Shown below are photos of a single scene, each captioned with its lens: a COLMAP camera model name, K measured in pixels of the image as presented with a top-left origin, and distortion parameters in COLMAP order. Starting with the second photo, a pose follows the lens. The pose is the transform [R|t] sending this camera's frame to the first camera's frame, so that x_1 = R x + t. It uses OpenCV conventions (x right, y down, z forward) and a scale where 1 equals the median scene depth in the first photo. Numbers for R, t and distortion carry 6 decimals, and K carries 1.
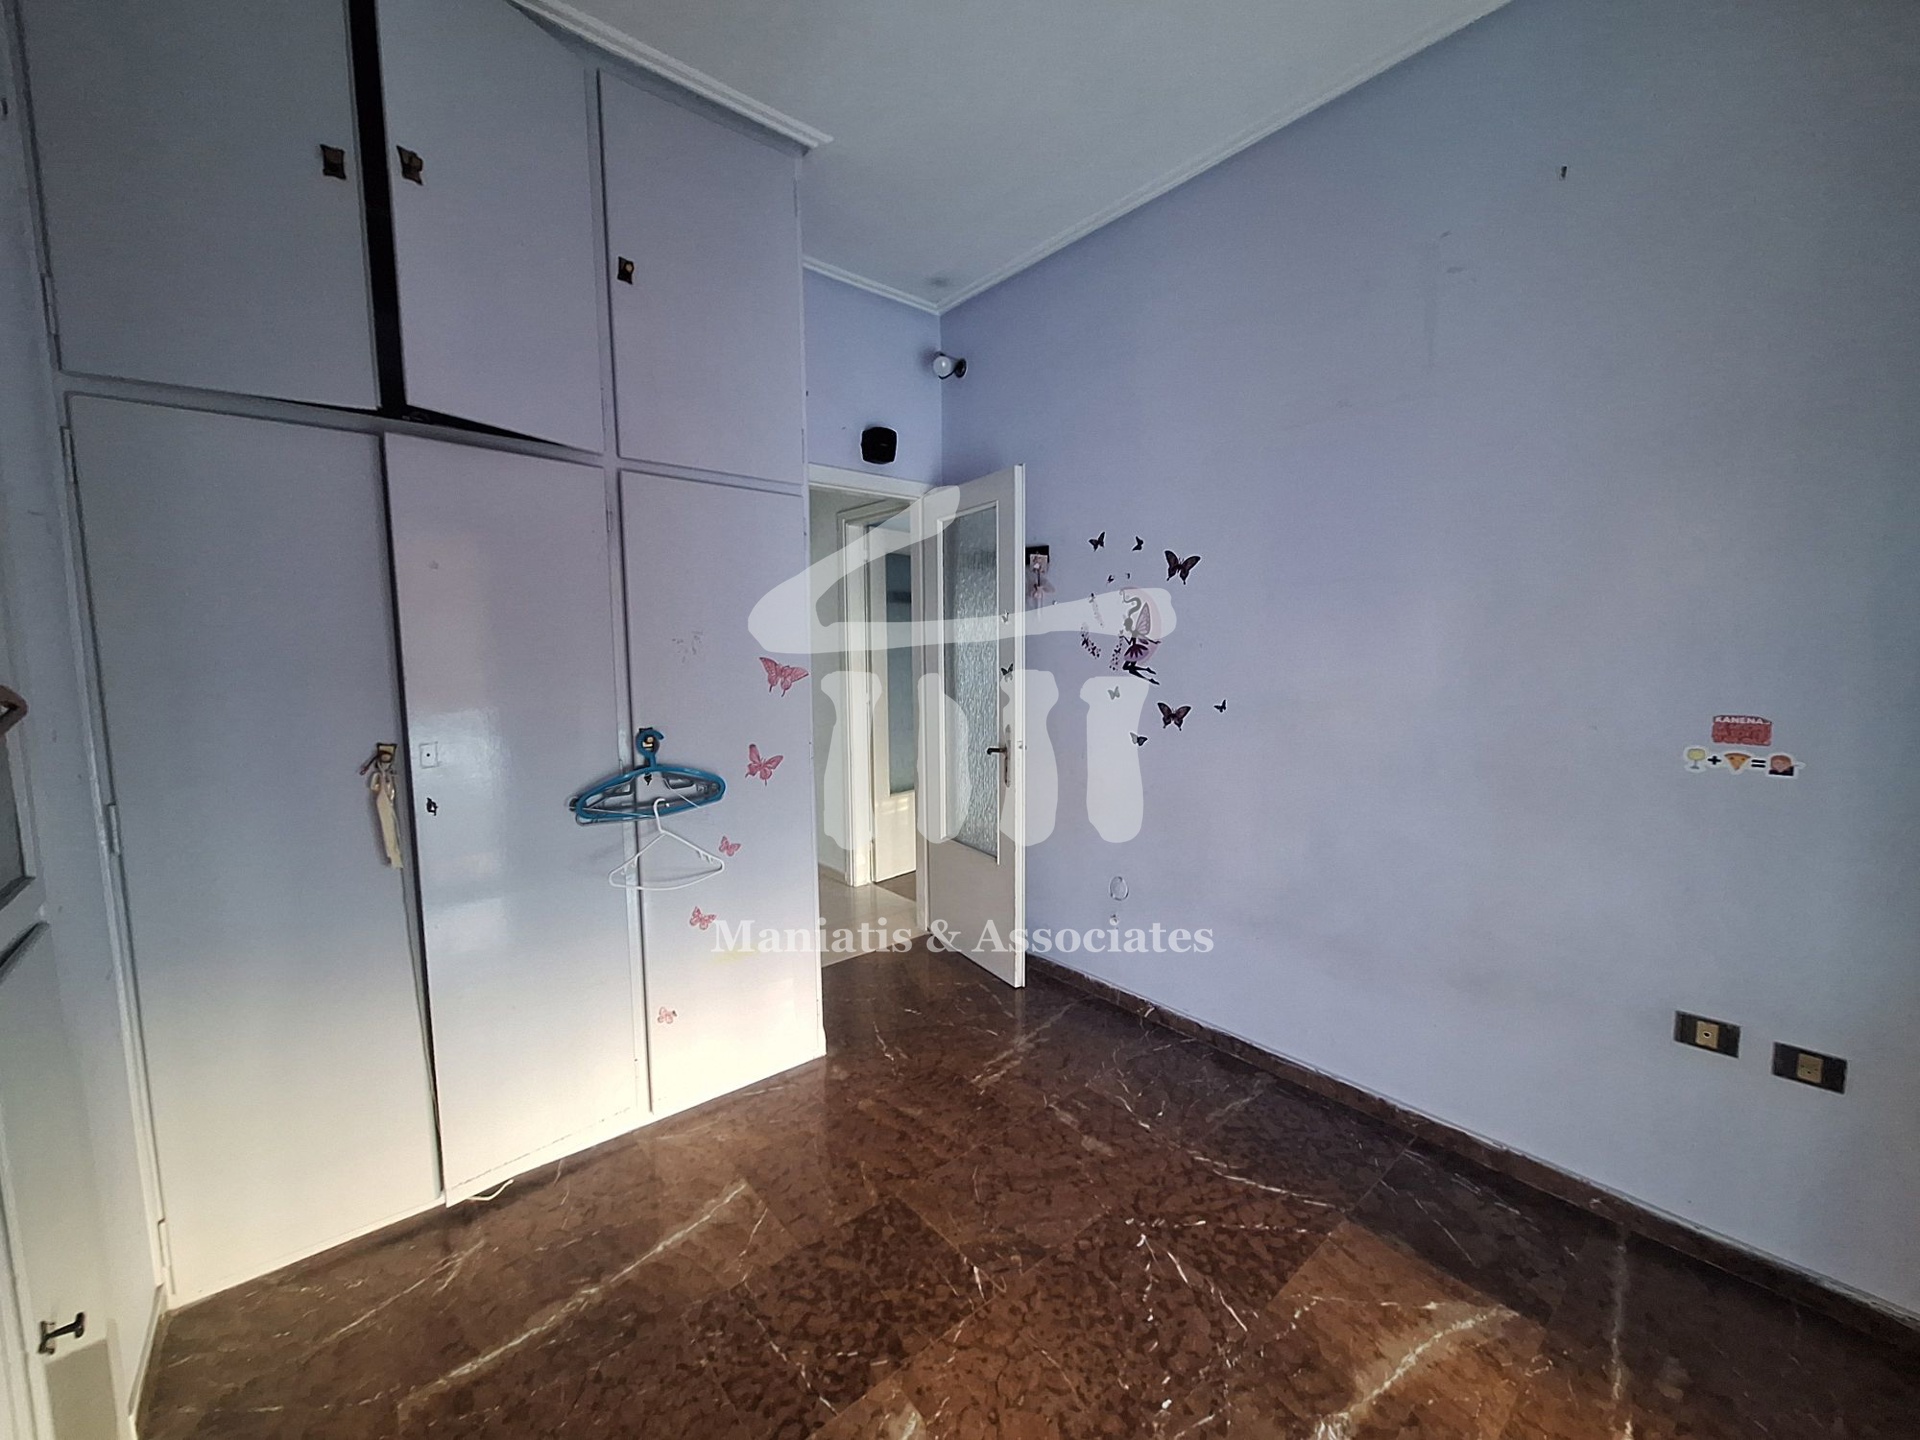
lens RADIAL K [[761.9, 0, 967.8], [0, 761.9, 725.3], [0, 0, 1]] dist [0.001748, 0.000826]
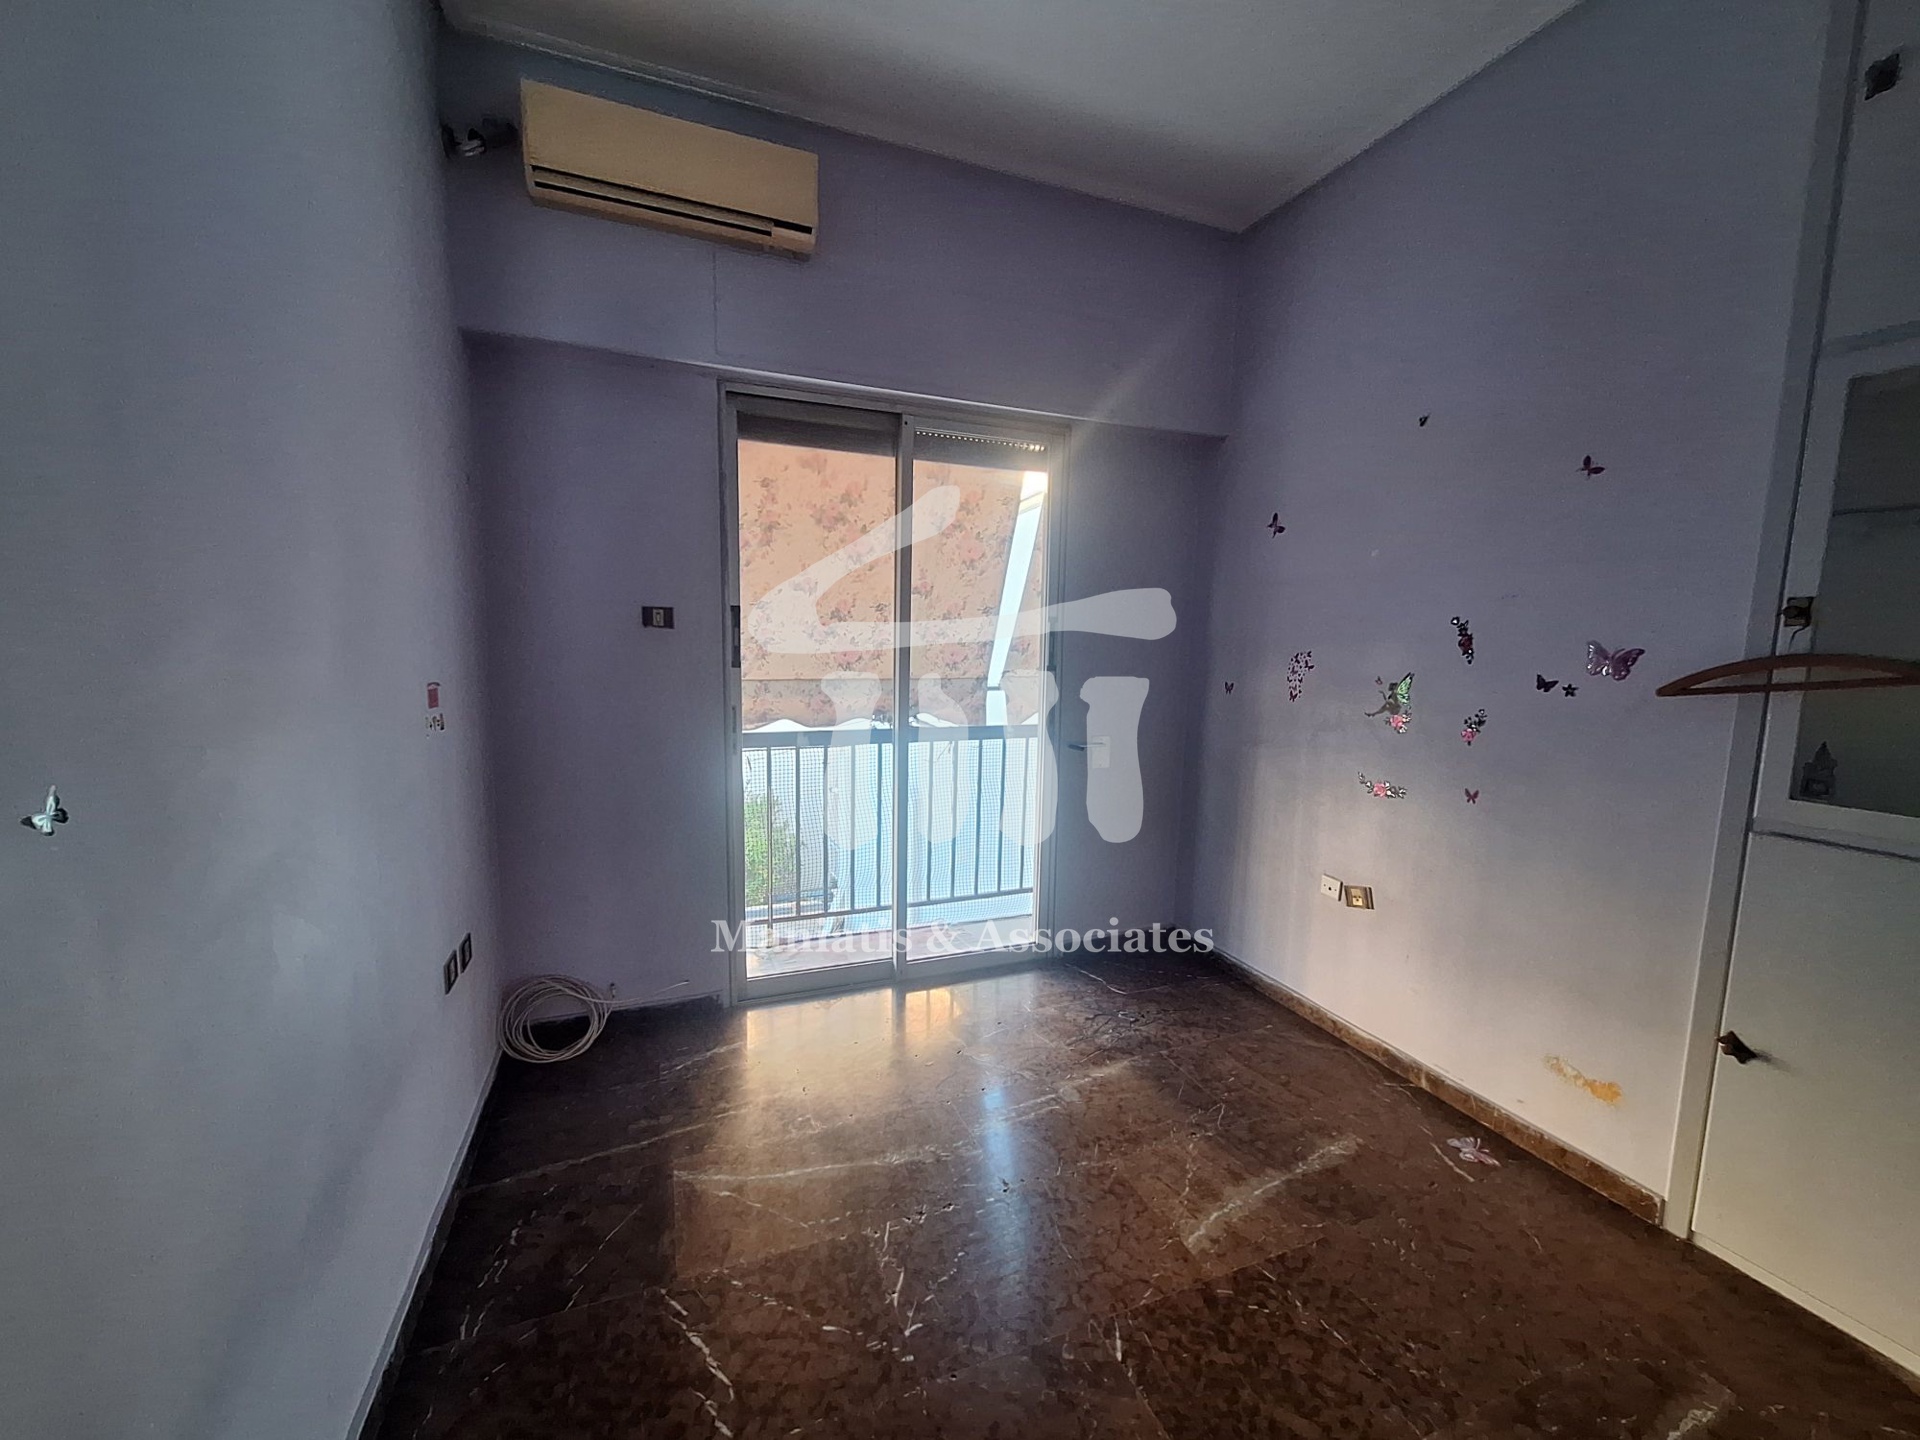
lens RADIAL K [[761.9, 0, 960.3], [0, 761.9, 723.0], [0, 0, 1]] dist [0.001748, 0.000826]
pose [[-0.945848, -0.044654, 0.321524, -0.065510], [0.021817, 0.979509, 0.200217, -0.152737], [-0.323876, 0.196389, -0.925492, 1.742342]]
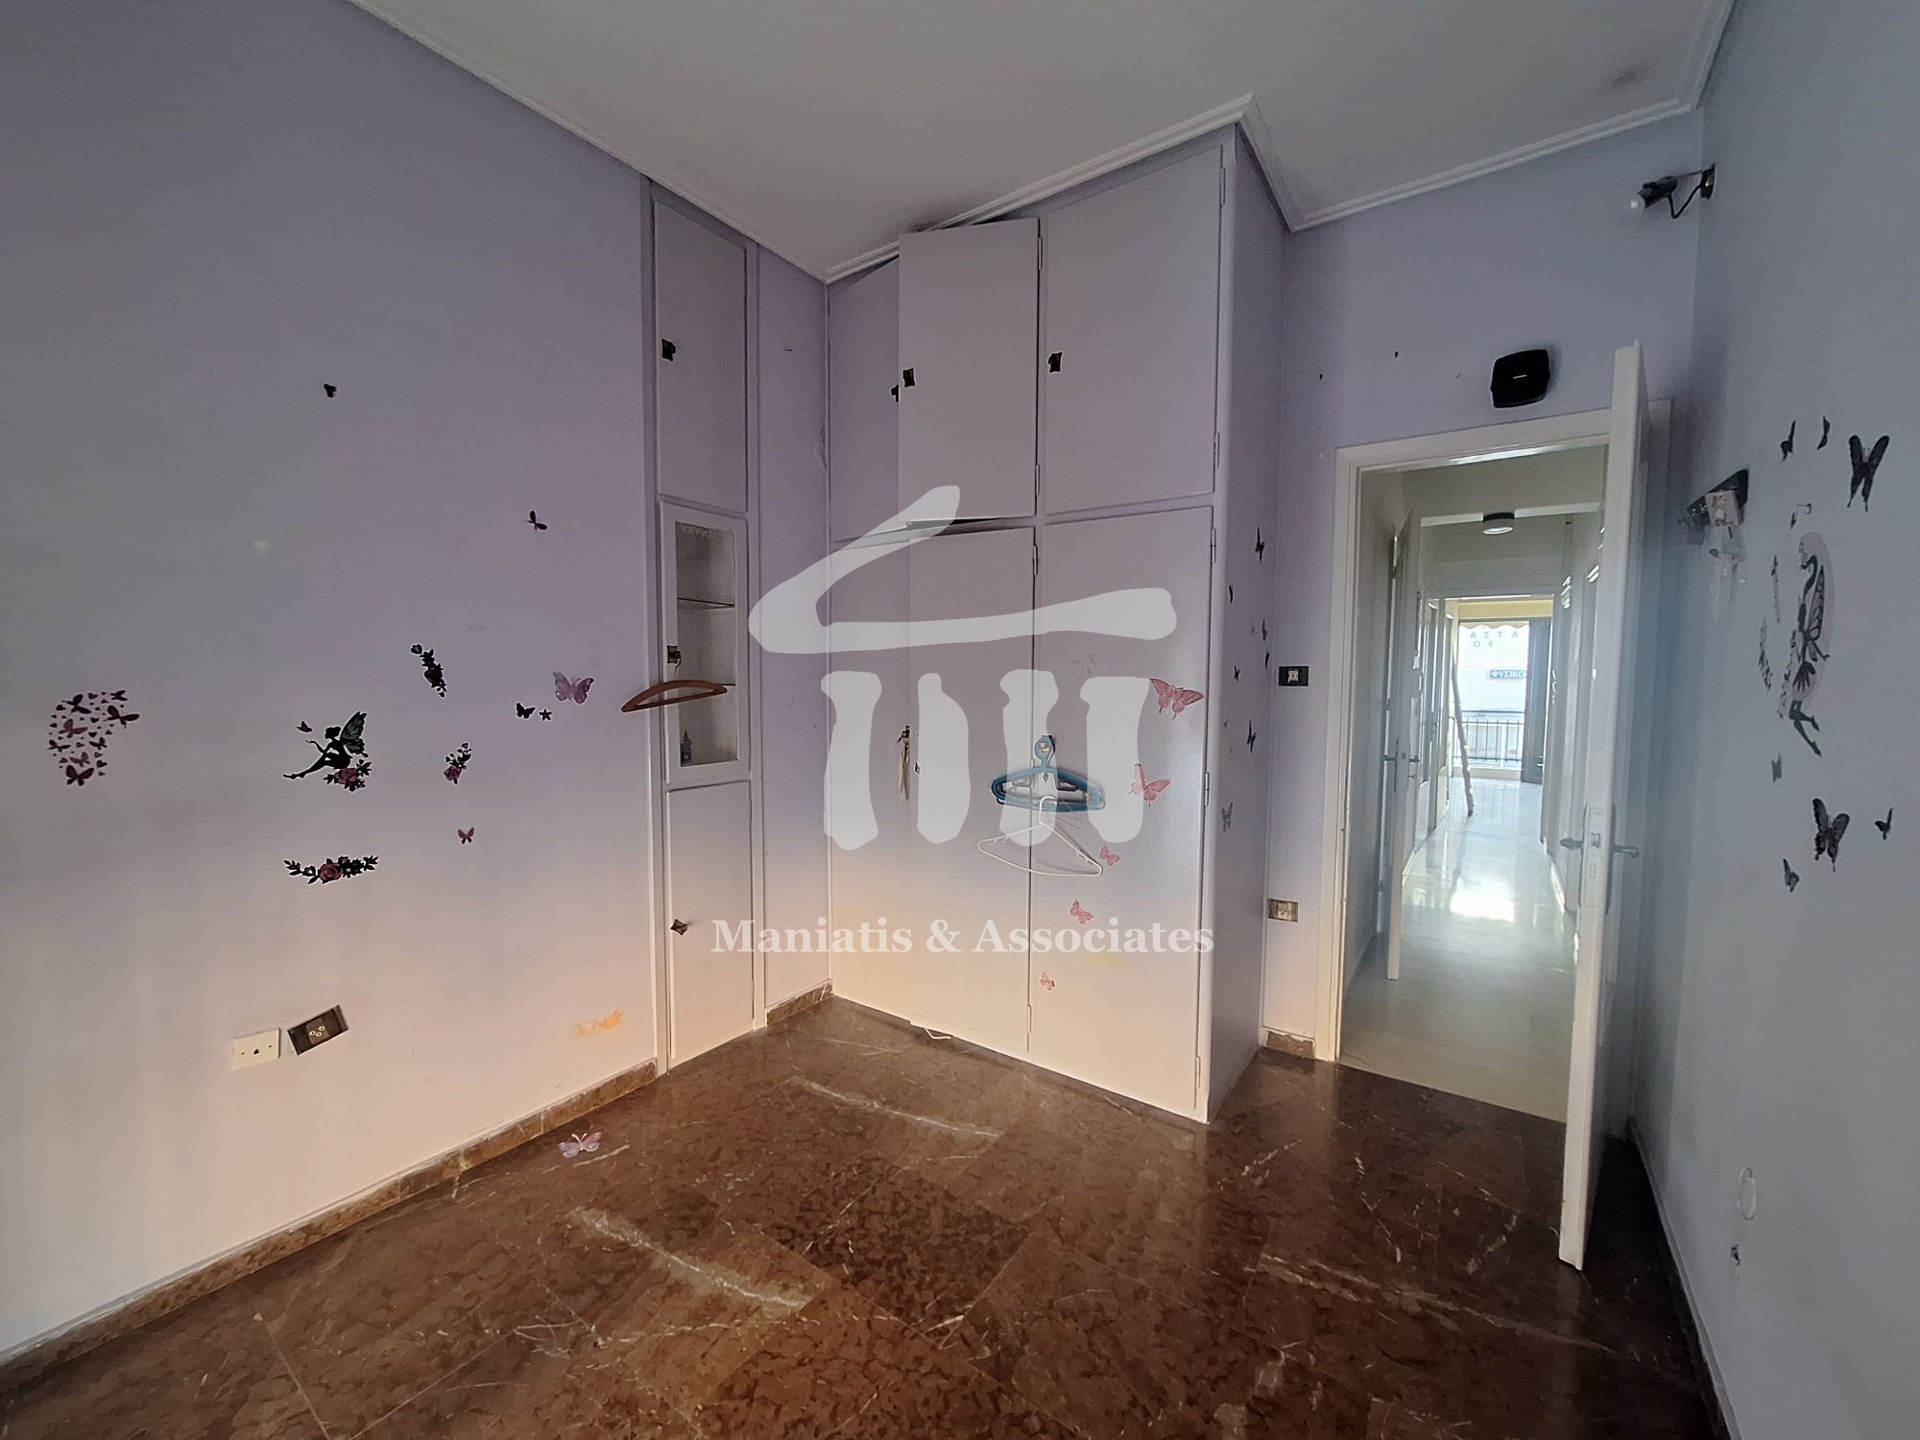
lens RADIAL K [[761.9, 0, 946.3], [0, 761.9, 729.5], [0, 0, 1]] dist [0.001748, 0.000826]
pose [[0.237917, 0.075175, -0.968372, 0.893572], [-0.104480, 0.993196, 0.051432, -0.064554], [0.965650, 0.088939, 0.244152, 0.701172]]
